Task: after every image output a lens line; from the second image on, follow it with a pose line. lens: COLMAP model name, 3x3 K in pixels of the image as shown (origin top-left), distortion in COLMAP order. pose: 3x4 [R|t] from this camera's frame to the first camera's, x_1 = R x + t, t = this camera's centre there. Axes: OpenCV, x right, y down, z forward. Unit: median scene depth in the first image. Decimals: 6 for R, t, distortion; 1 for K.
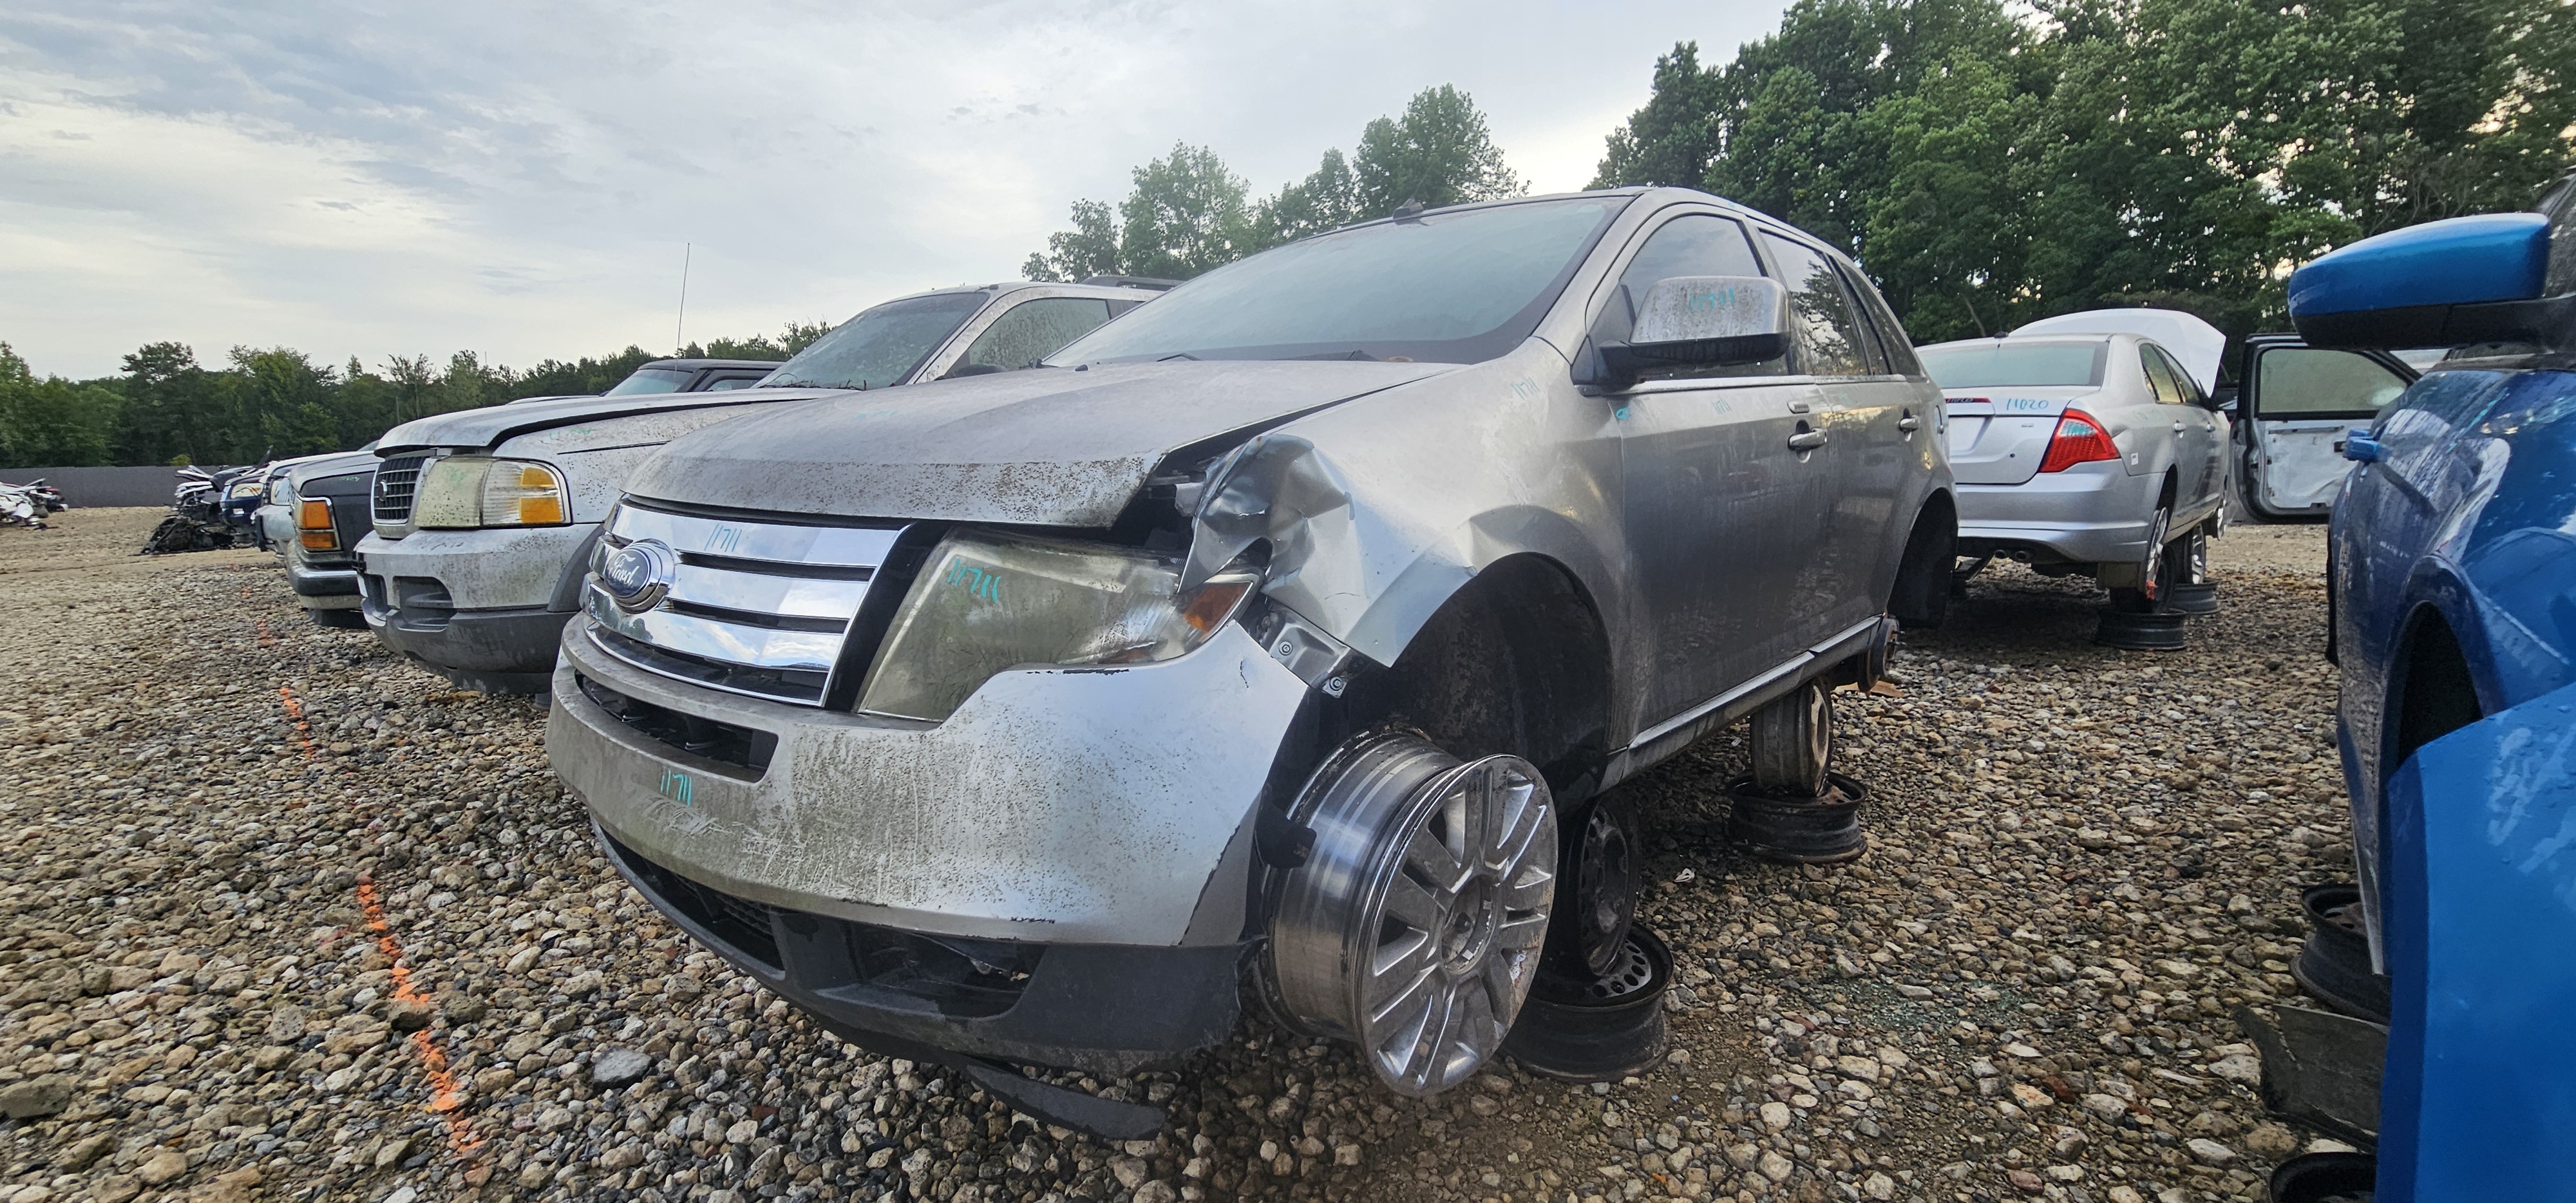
lens RADIAL K [[1053.4, 0, 1282.0], [0, 1053.4, 587.0], [0, 0, 1]] dist [-0.000629, -0.000221]
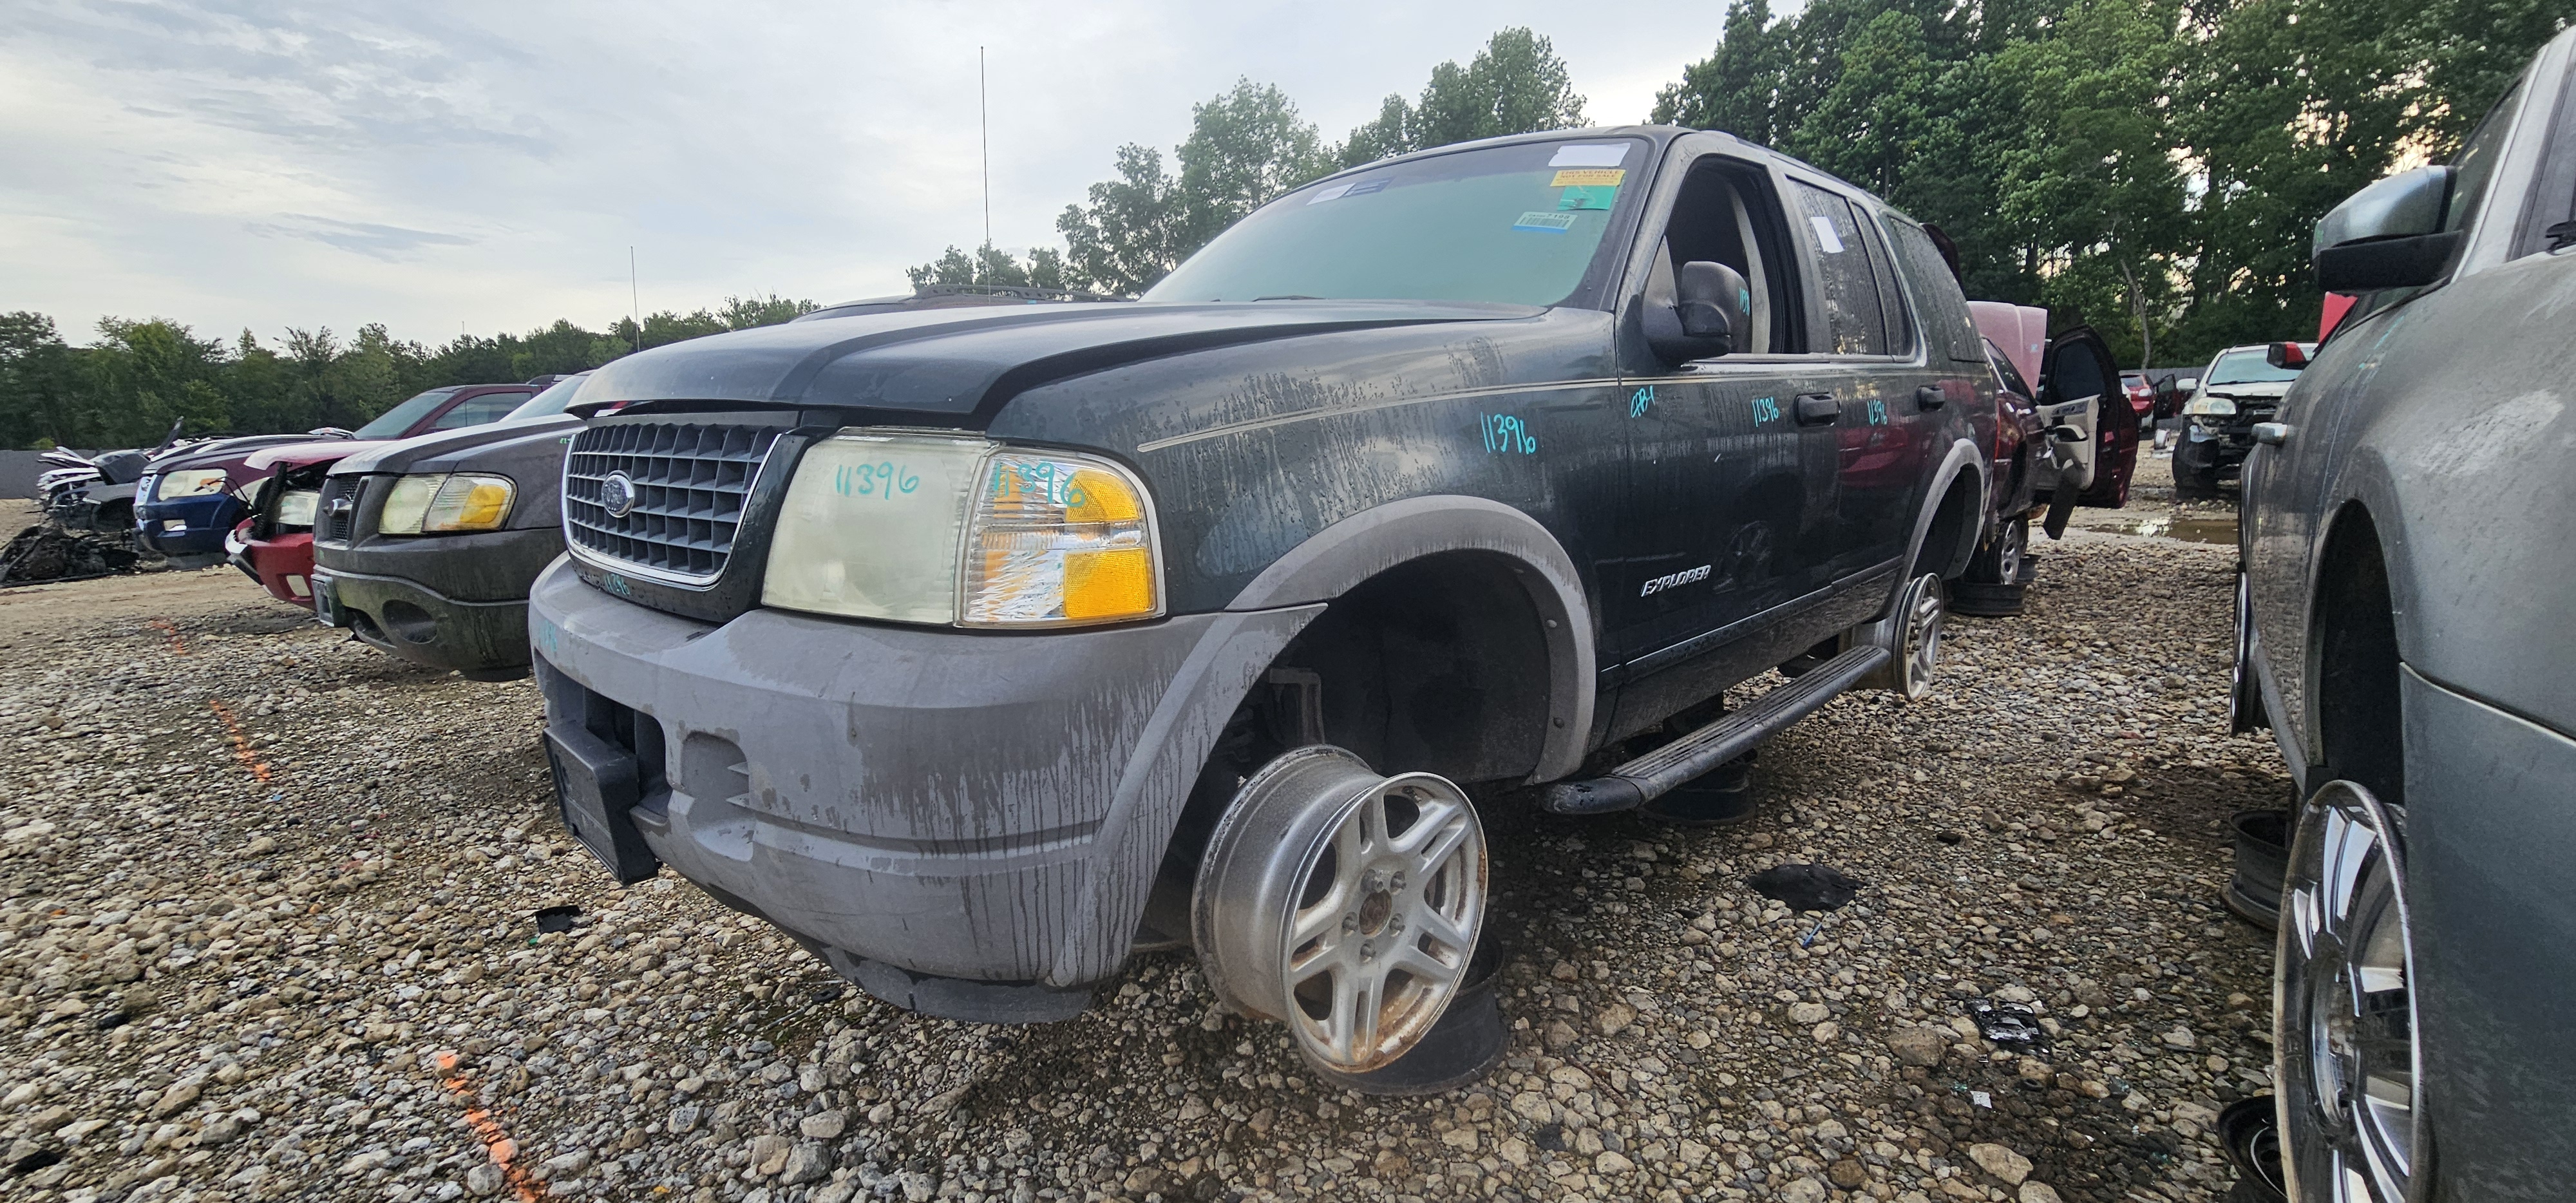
lens RADIAL K [[1053.4, 0, 1282.0], [0, 1053.4, 587.0], [0, 0, 1]] dist [-0.000629, -0.000221]
pose [[0.998316, -0.010466, 0.057060, -0.110719], [0.009552, 0.999822, 0.016275, -0.010289], [-0.057220, -0.015702, 0.998238, 0.104990]]
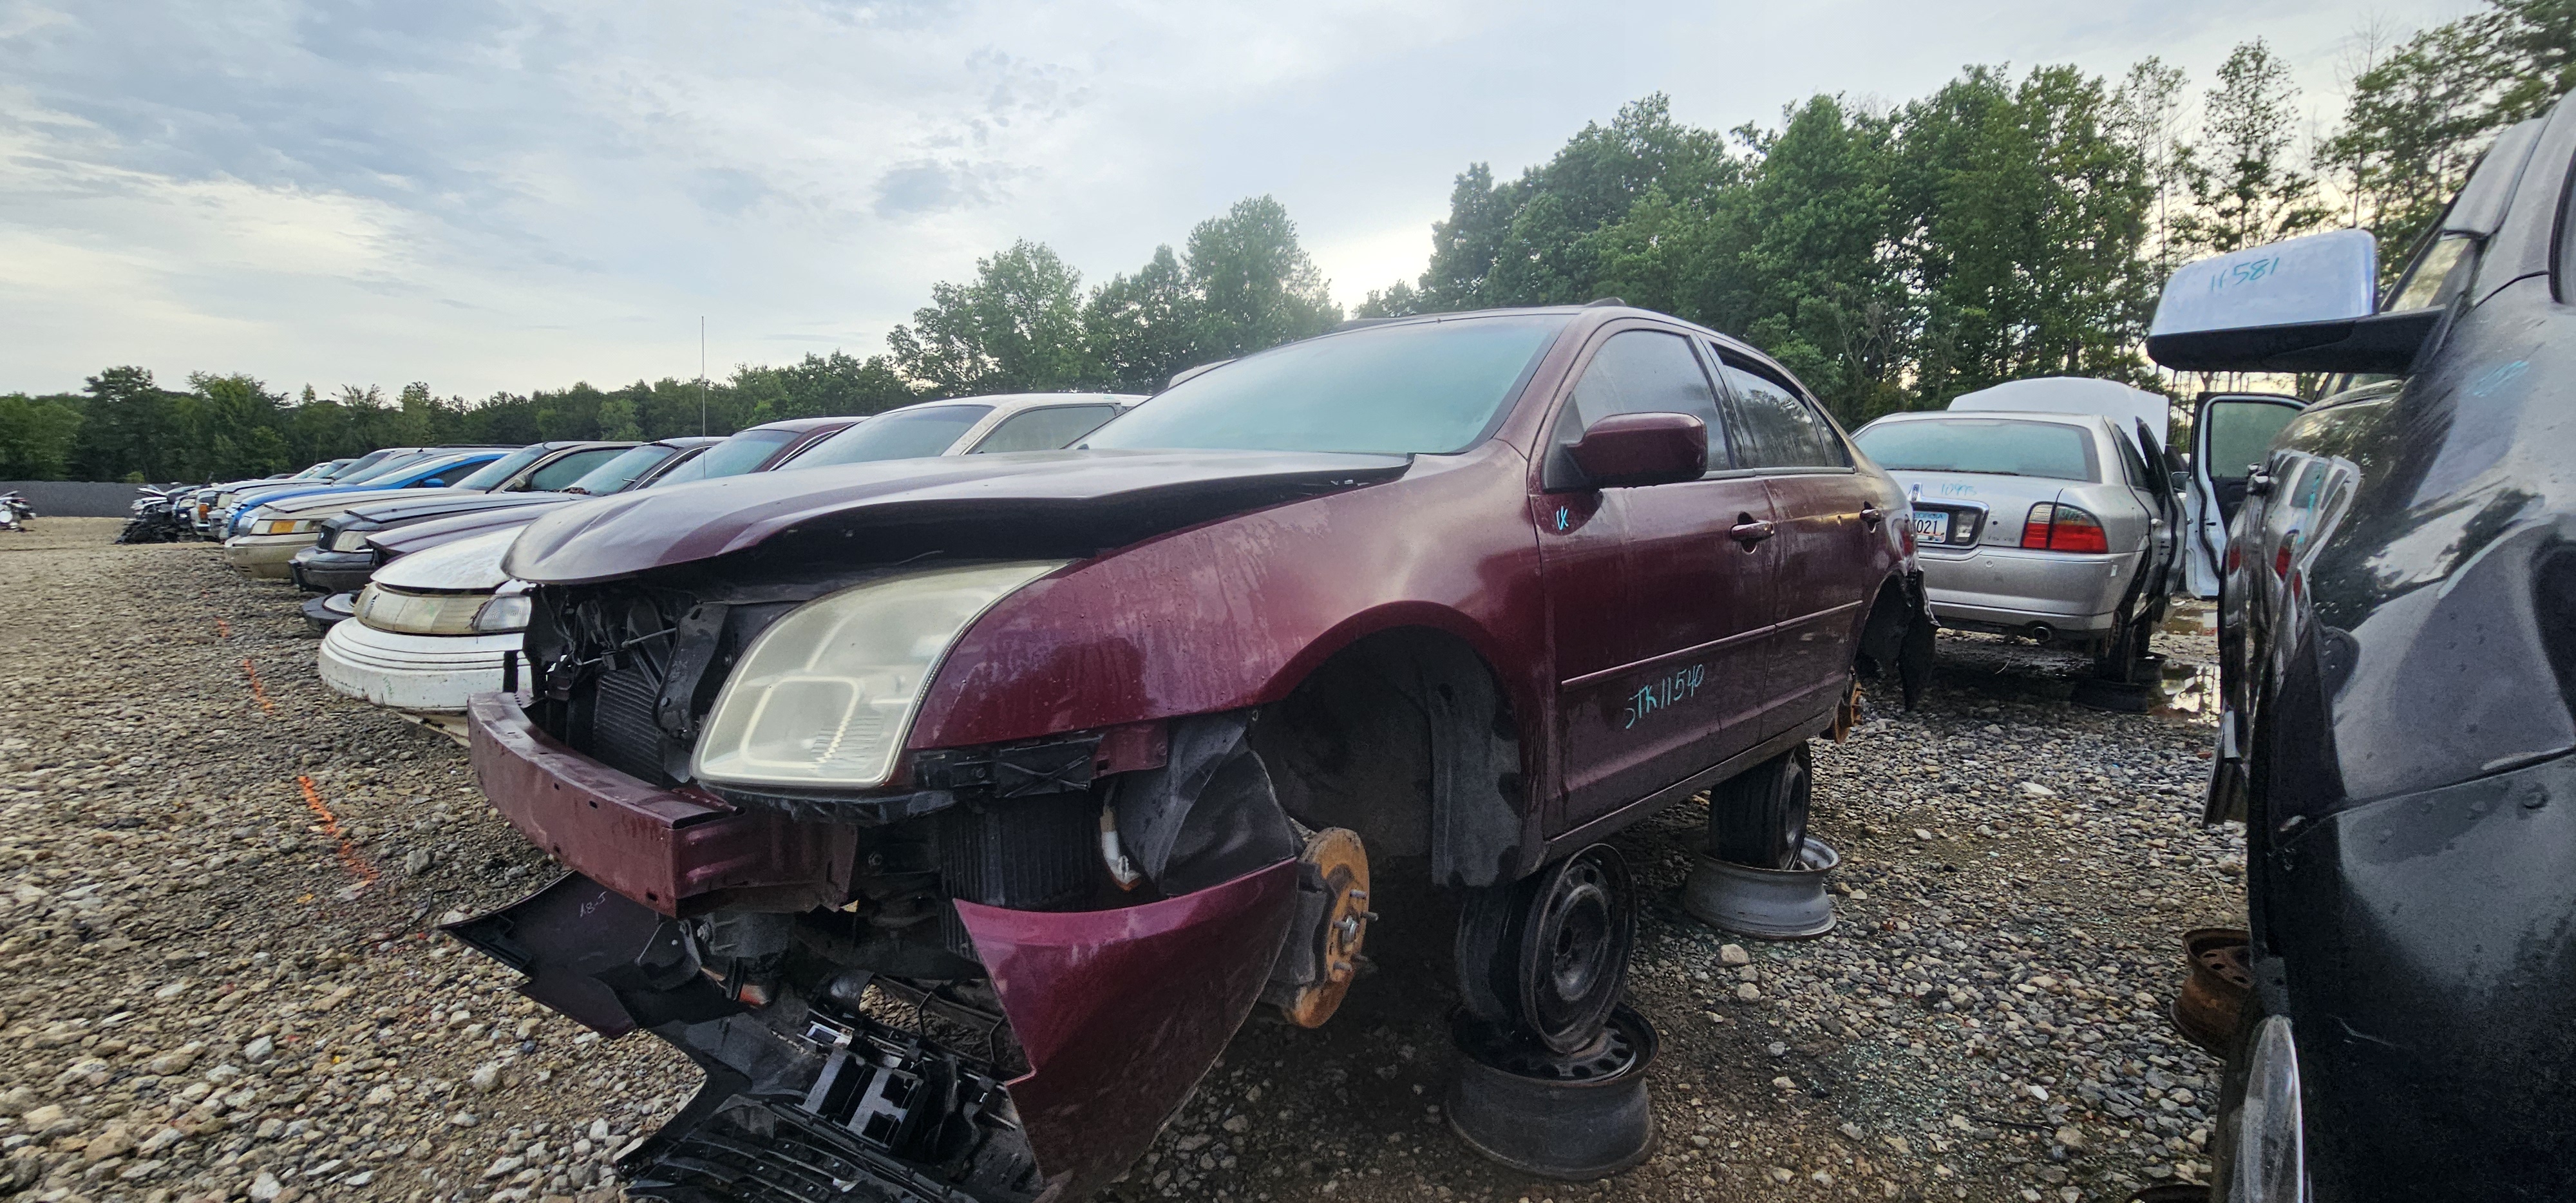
lens RADIAL K [[1043.8, 0, 1281.7], [0, 1043.8, 589.4], [0, 0, 1]] dist [0.000702, -0.000858]
pose [[0.999204, 0.026741, 0.029607, 0.162081], [-0.025466, 0.998767, -0.042614, 0.016262], [-0.030710, 0.041826, 0.998653, -0.161375]]
